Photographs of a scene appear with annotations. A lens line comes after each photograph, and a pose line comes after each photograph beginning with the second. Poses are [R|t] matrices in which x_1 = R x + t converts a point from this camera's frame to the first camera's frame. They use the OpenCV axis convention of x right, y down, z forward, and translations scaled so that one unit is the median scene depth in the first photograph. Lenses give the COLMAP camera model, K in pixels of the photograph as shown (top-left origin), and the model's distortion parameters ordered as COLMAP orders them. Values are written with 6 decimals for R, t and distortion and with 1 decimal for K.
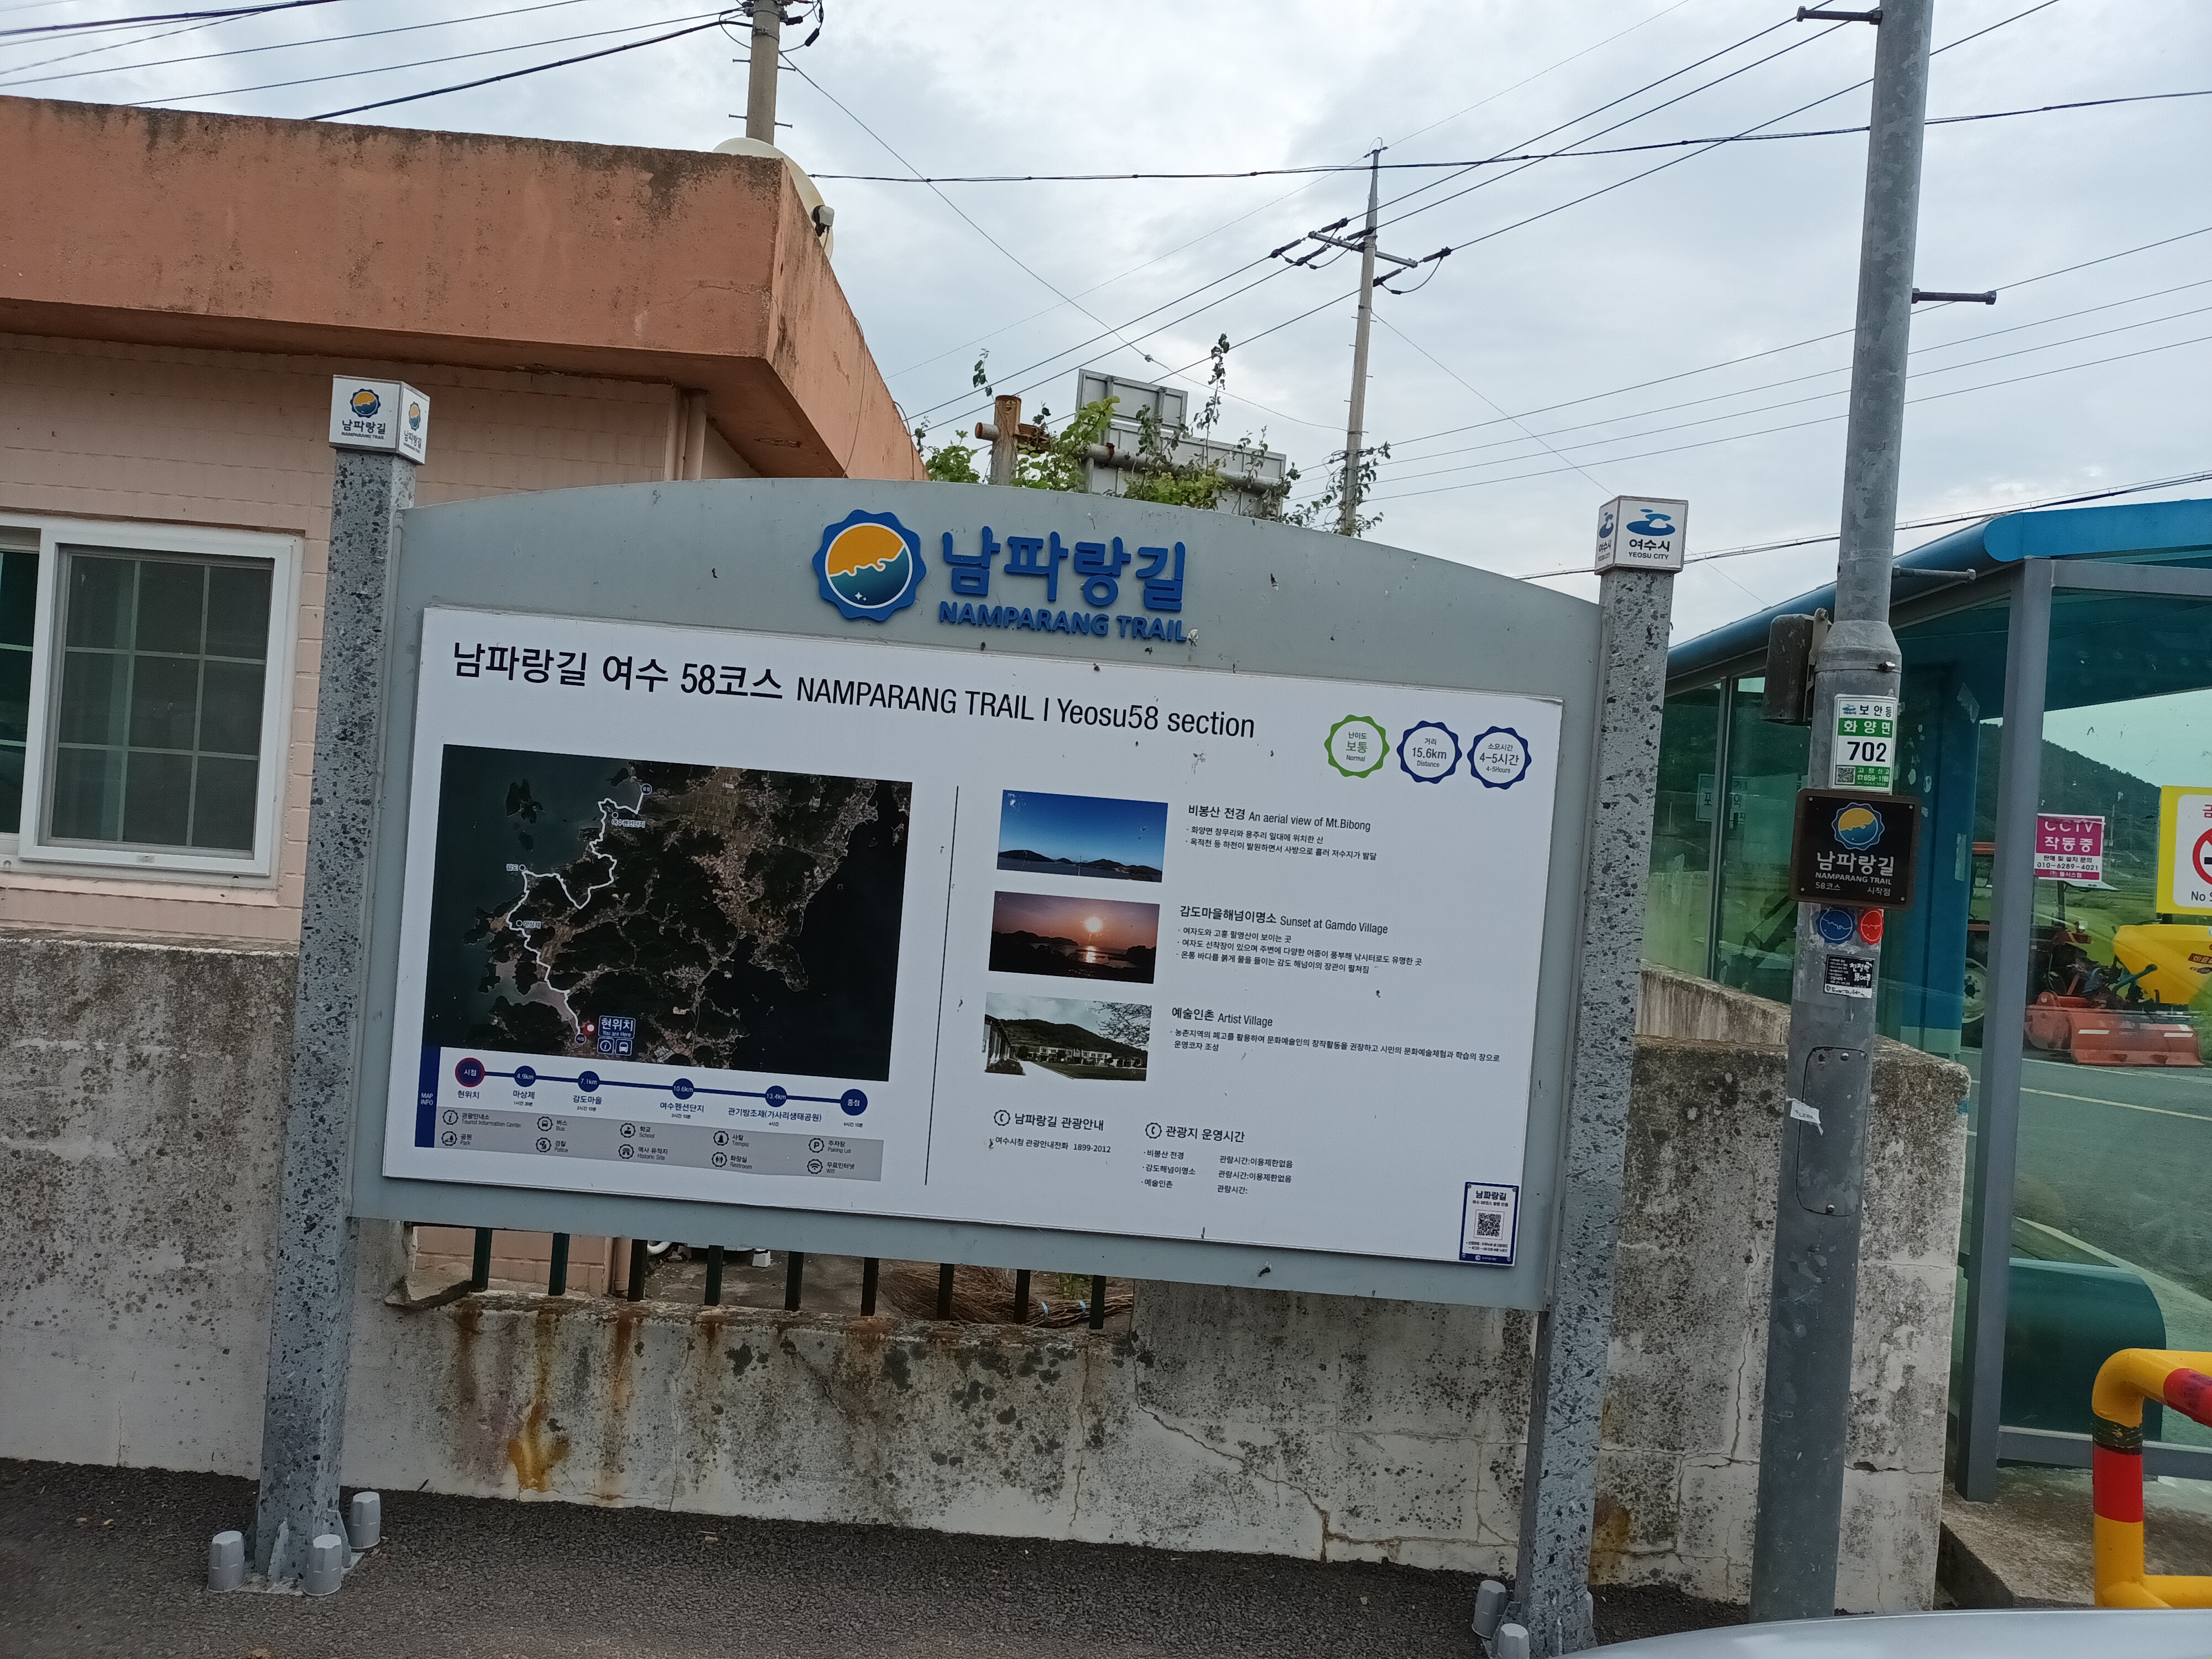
lens RADIAL K [[1619.3, 0, 1106.0], [0, 1619.3, 829.5], [0, 0, 1]] dist [0.031625, -0.025467]
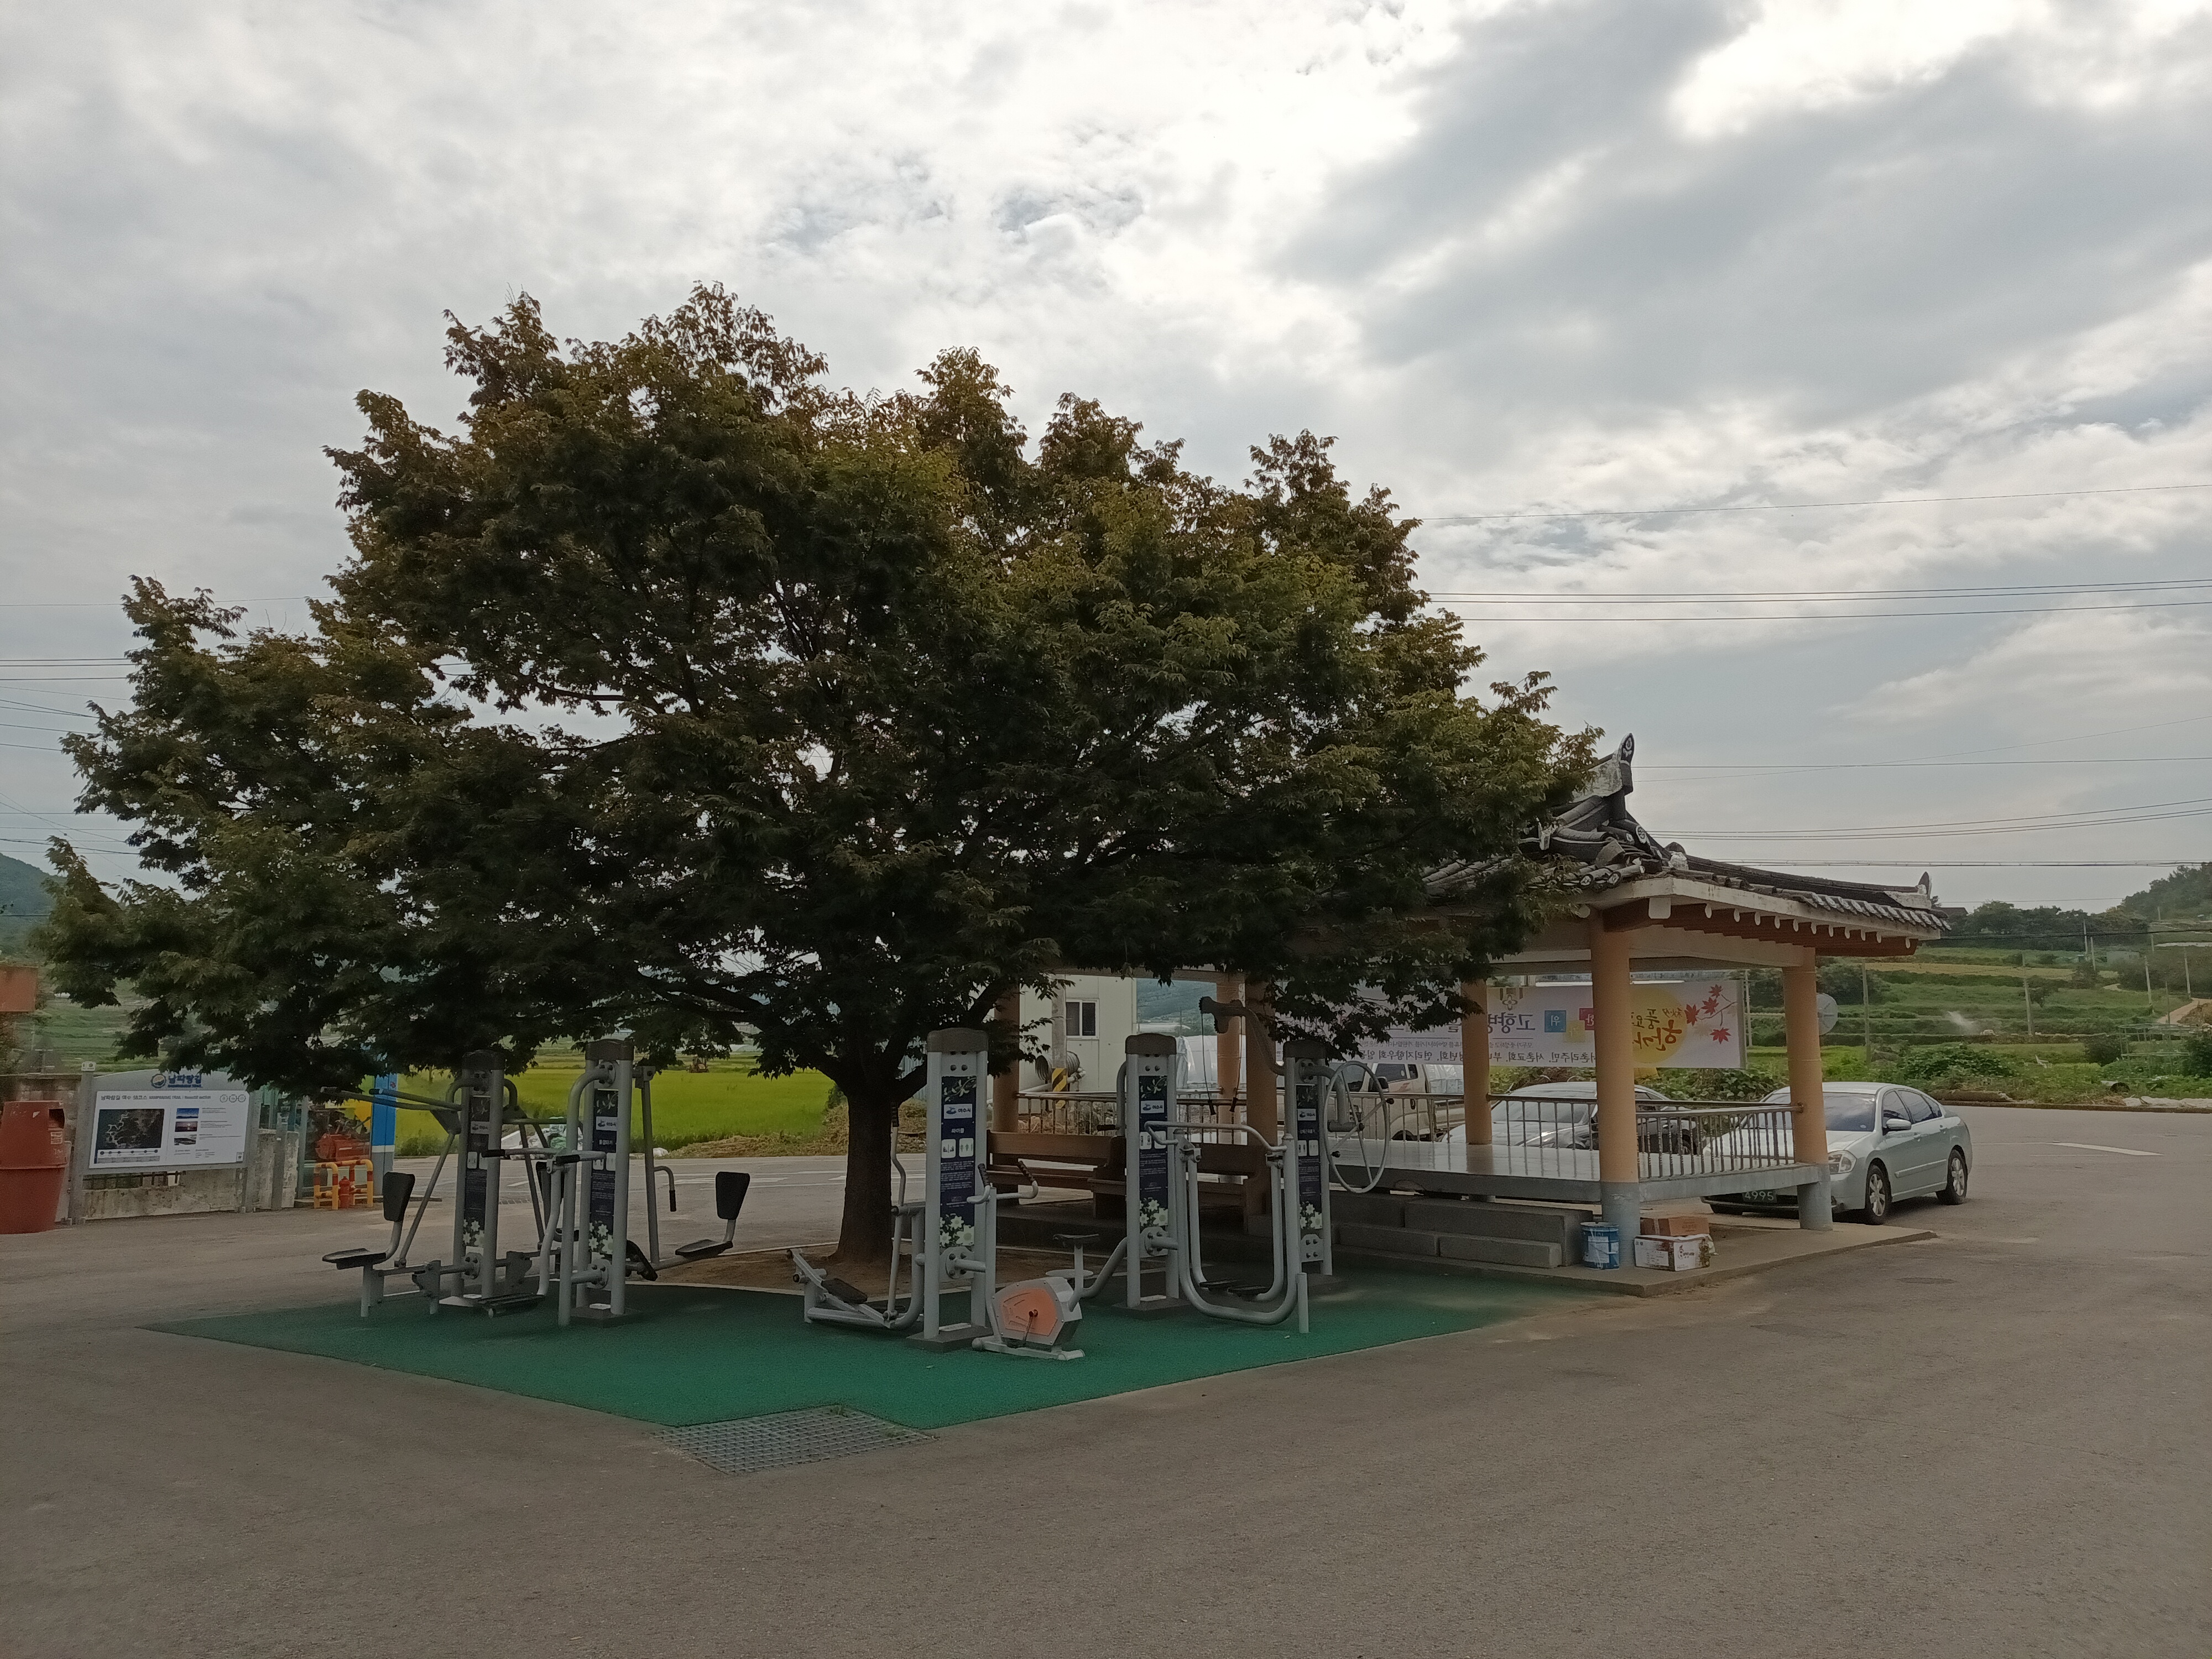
lens RADIAL K [[1682.5, 0, 1101.2], [0, 1682.5, 799.3], [0, 0, 1]] dist [0.019245, 0.004116]
pose [[0.614835, 0.050513, 0.787036, -3.849069], [0.051561, 0.993237, -0.104026, -0.427613], [-0.786968, 0.104539, 0.608073, -7.680438]]
